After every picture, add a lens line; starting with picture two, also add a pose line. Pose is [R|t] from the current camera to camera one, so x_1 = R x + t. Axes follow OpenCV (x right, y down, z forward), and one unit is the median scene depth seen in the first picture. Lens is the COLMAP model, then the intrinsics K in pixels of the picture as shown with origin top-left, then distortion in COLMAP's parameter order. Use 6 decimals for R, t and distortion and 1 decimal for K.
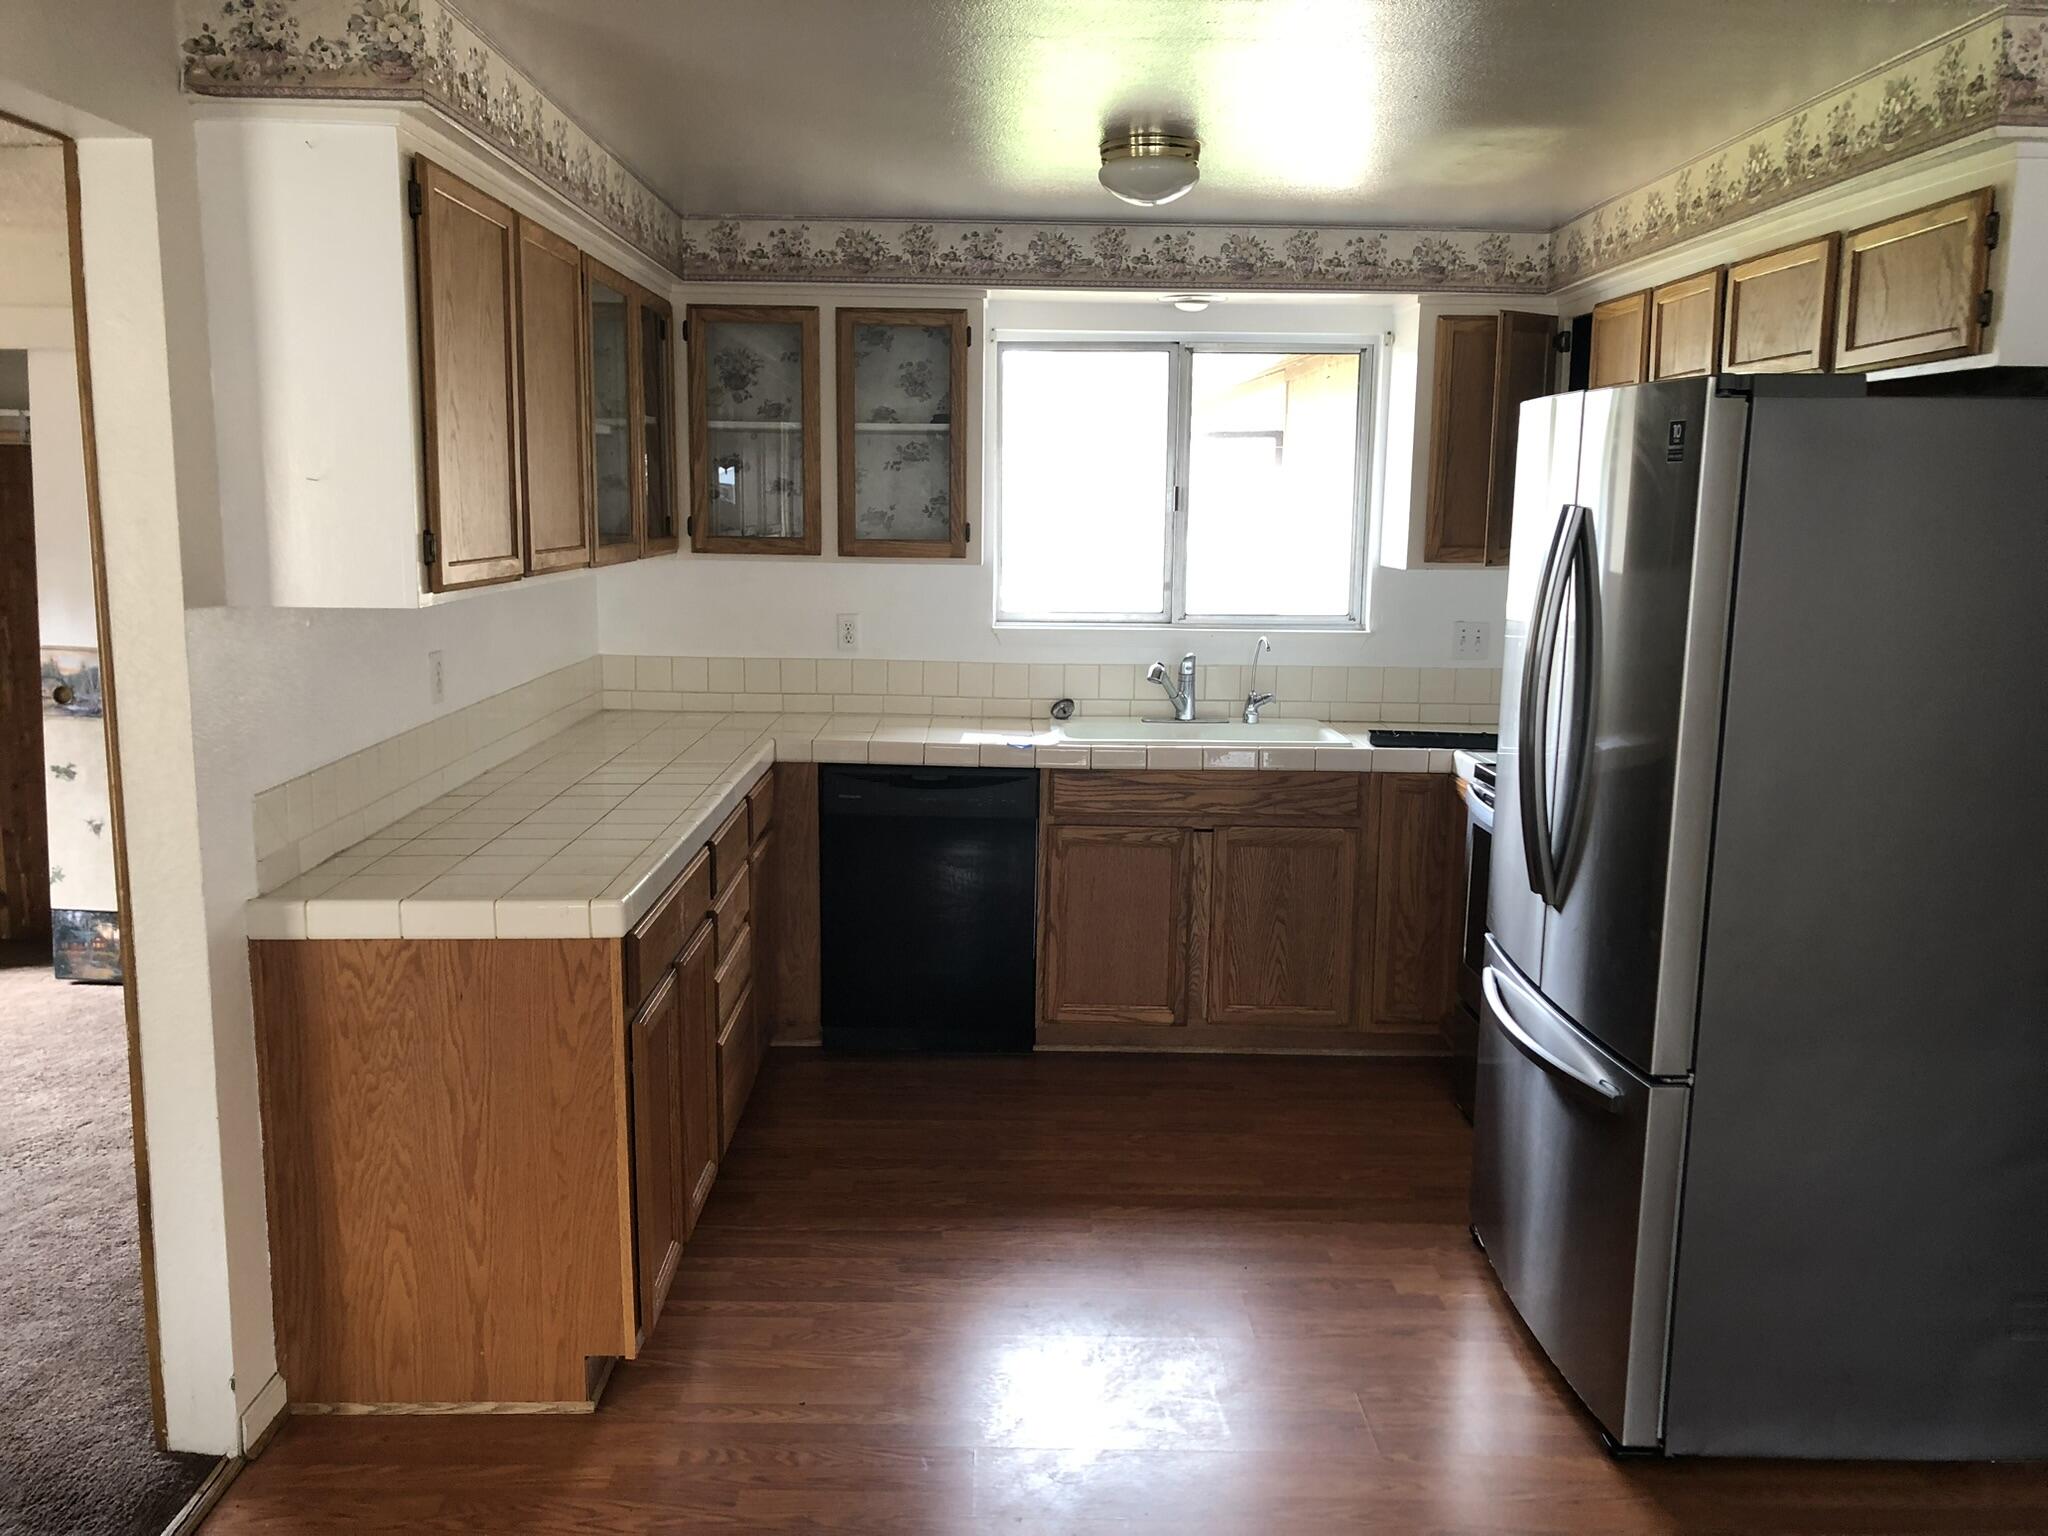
lens RADIAL K [[1667.5, 0, 1005.9], [0, 1667.5, 776.5], [0, 0, 1]] dist [0.040766, -0.028501]
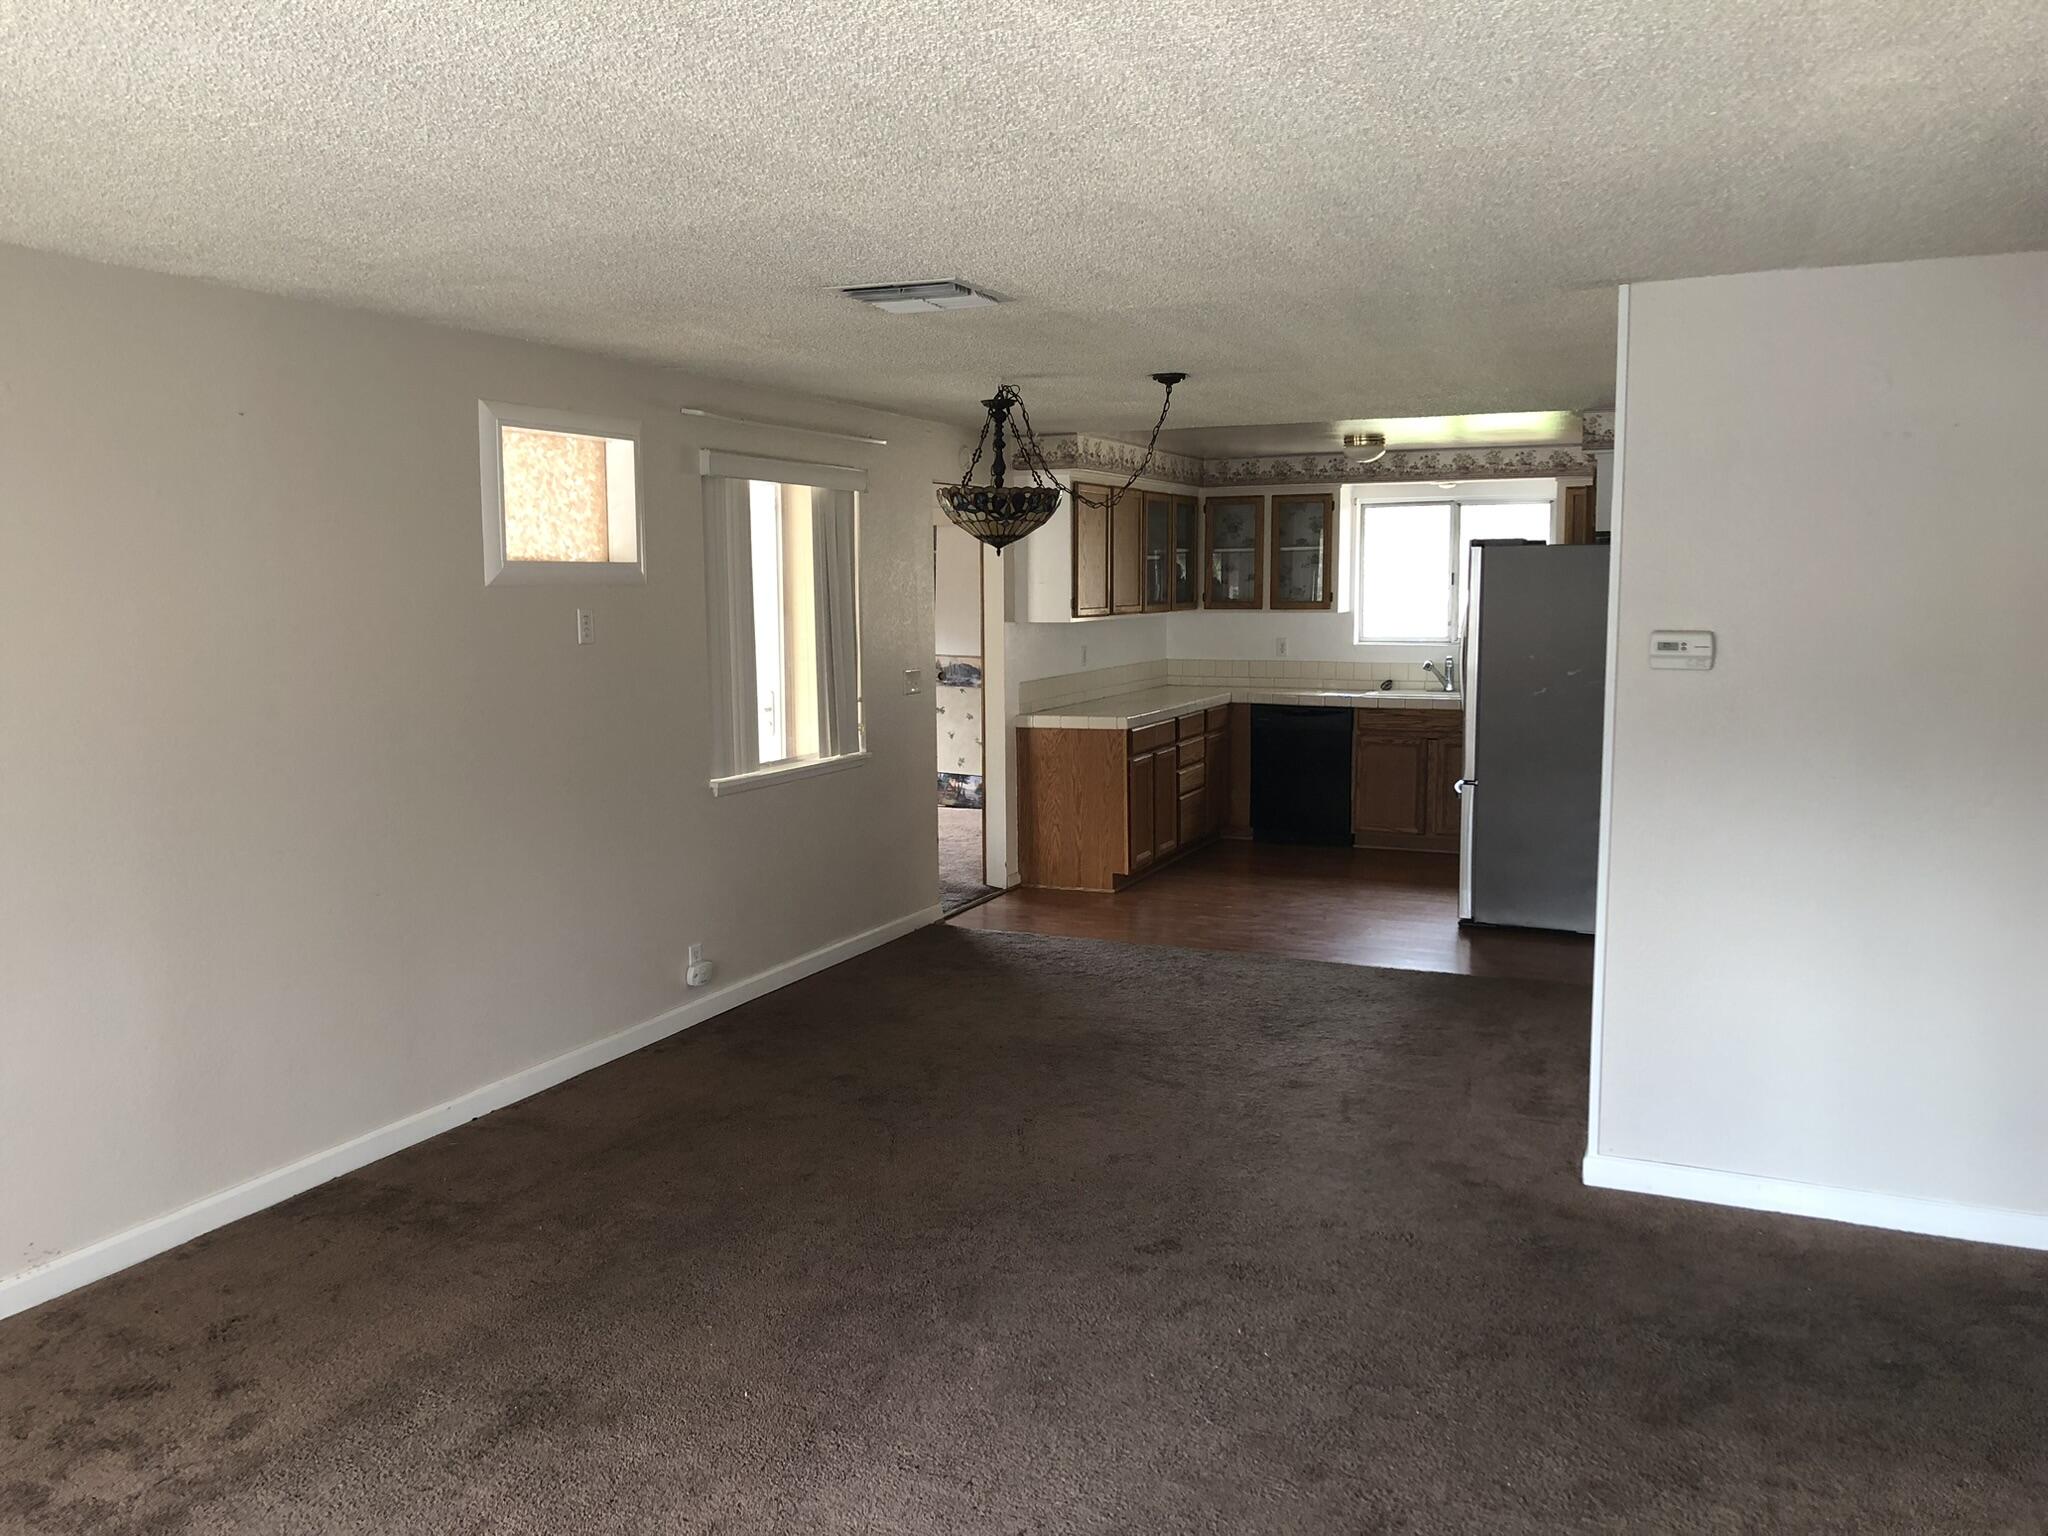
lens RADIAL K [[1667.5, 0, 1022.8], [0, 1667.5, 763.1], [0, 0, 1]] dist [0.040766, -0.028501]
pose [[0.916451, 0.024863, -0.399374, 0.480399], [-0.046537, 0.997917, -0.044665, 0.178450], [0.397432, 0.059519, 0.915699, -1.097896]]
